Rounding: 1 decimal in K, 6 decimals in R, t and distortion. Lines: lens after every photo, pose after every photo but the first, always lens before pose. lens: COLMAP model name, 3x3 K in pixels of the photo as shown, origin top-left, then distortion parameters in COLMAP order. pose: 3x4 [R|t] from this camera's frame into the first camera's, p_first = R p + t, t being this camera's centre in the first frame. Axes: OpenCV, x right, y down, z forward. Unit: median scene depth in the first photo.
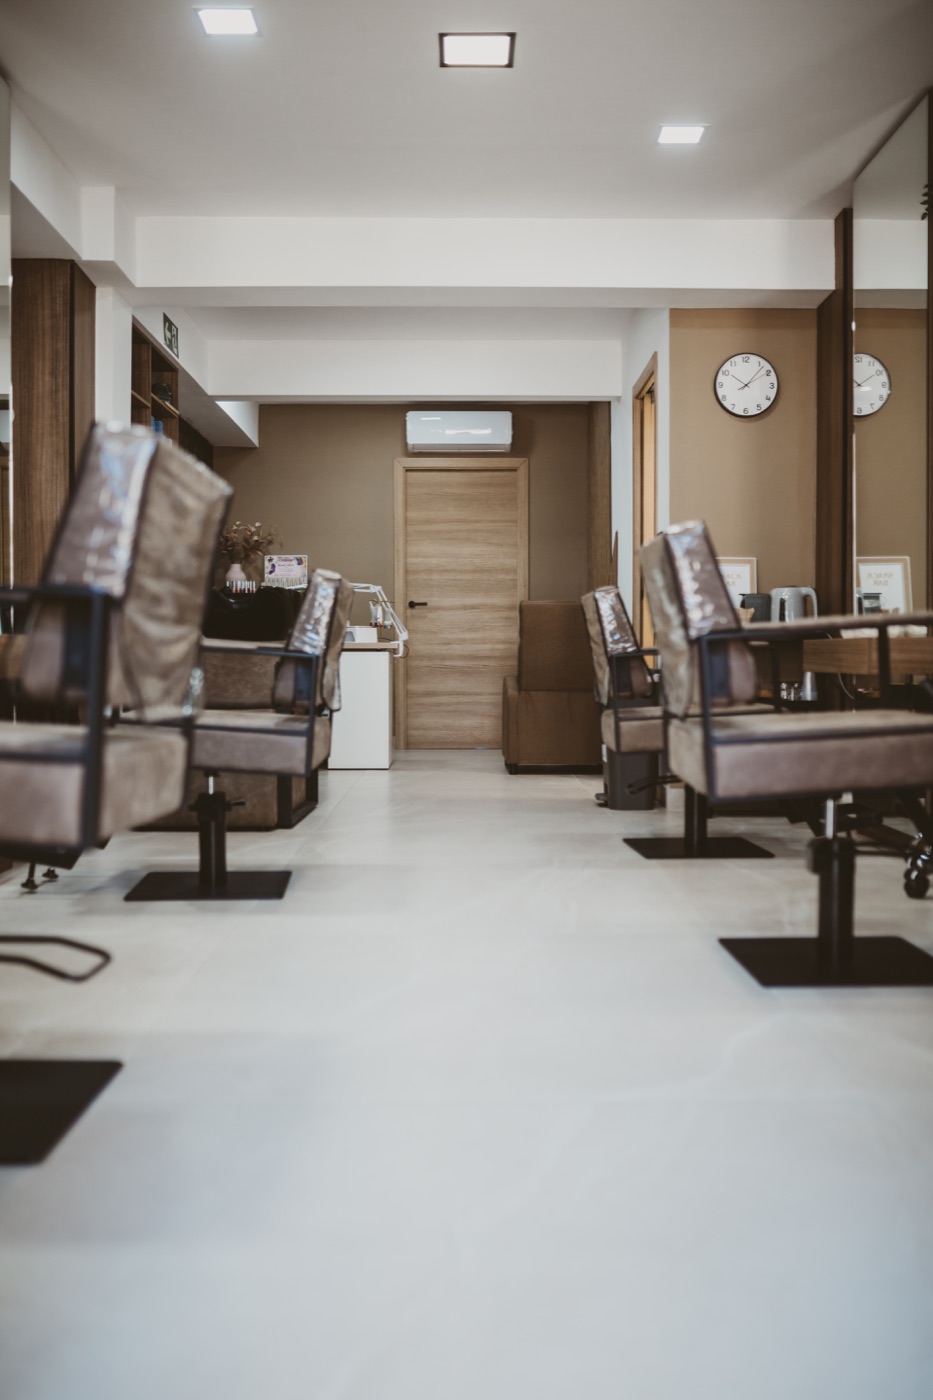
lens RADIAL K [[1341.8, 0, 471.6], [0, 1341.8, 706.3], [0, 0, 1]] dist [-0.044422, 0.014323]
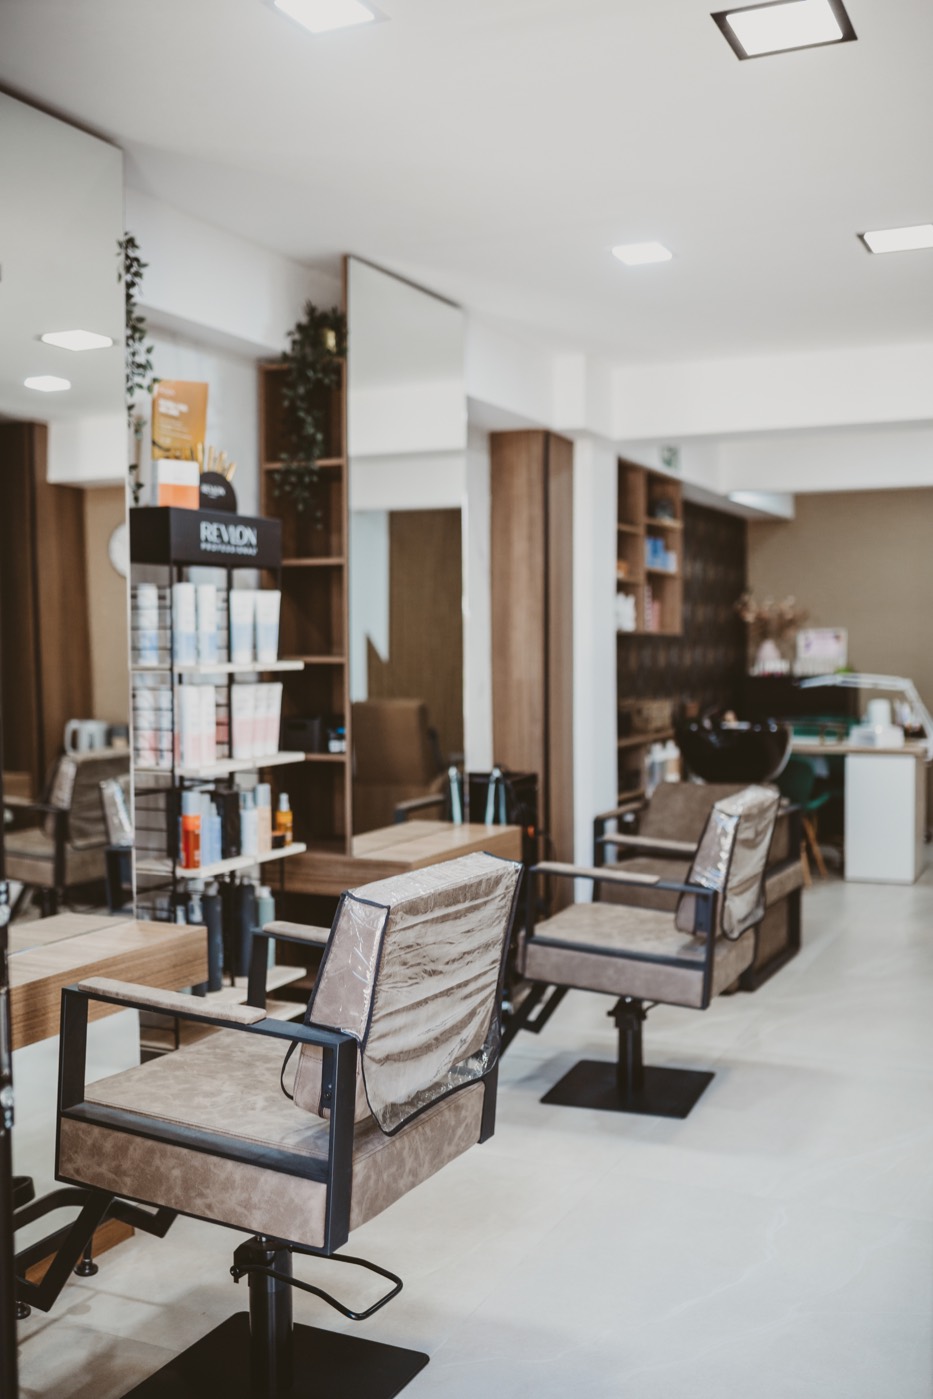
lens RADIAL K [[1443.3, 0, 466.5], [0, 1443.3, 699.5], [0, 0, 1]] dist [-0.050890, 0.015977]
pose [[0.902697, 0.014032, -0.430049, 0.133489], [-0.007995, 0.999843, 0.015842, -0.147249], [0.430203, -0.010862, 0.902667, -0.041706]]
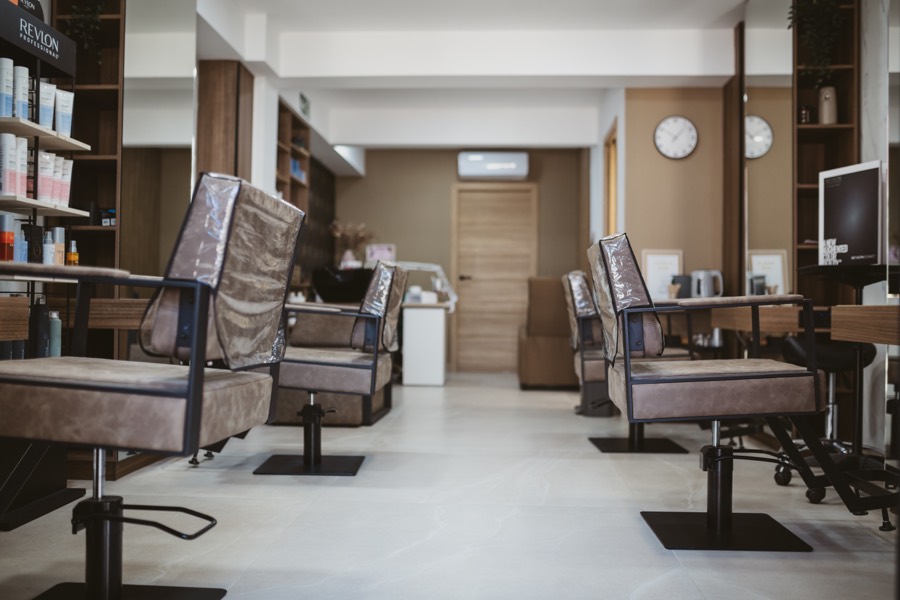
lens RADIAL K [[867.6, 0, 450.0], [0, 867.6, 300.0], [0, 0, 1]] dist [-0.058806, 0.094471]
pose [[0.997330, 0.010424, -0.072284, 0.026827], [-0.013736, 0.998871, -0.045481, -0.009483], [0.071728, 0.046353, 0.996347, 0.015245]]
